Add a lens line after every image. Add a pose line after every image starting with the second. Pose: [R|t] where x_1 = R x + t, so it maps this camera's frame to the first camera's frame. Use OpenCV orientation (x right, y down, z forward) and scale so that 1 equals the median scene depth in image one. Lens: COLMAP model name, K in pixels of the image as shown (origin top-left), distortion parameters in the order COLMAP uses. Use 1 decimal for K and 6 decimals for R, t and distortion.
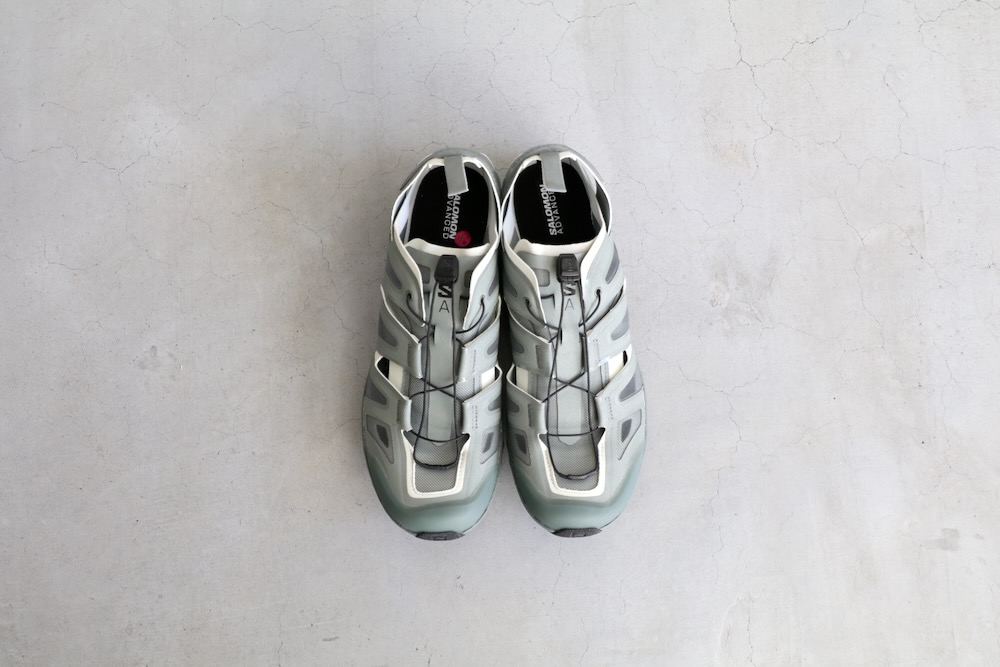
lens RADIAL K [[1101.6, 0, 500.0], [0, 1101.6, 333.5], [0, 0, 1]] dist [-0.113226, 0.047995]
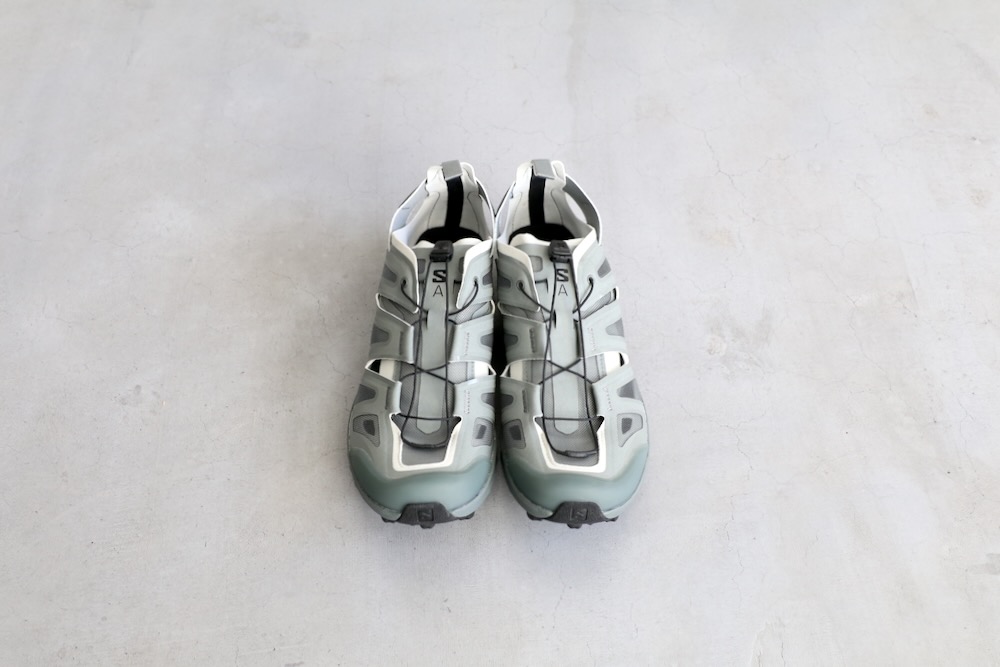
lens RADIAL K [[1154.7, 0, 500.0], [0, 1154.7, 333.5], [0, 0, 1]] dist [-0.110811, 0.050922]
pose [[0.999992, -0.000285, -0.004033, 0.009282], [-0.001705, 0.874713, -0.484639, 0.474039], [0.003666, 0.484642, 0.874705, 0.088861]]
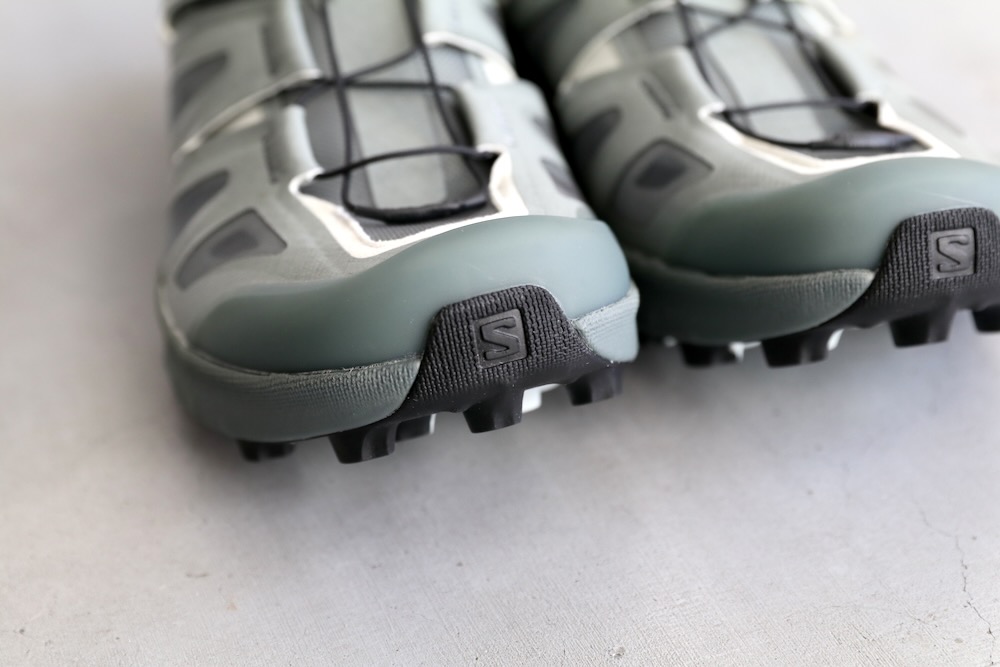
lens RADIAL K [[1860.6, 0, 500.0], [0, 1860.6, 333.5], [0, 0, 1]] dist [0.009897, 0.007095]
pose [[0.959488, -0.193698, 0.204606, -0.139163], [0.281594, 0.635138, -0.719239, 0.480790], [0.009362, 0.747717, 0.663952, 0.631186]]
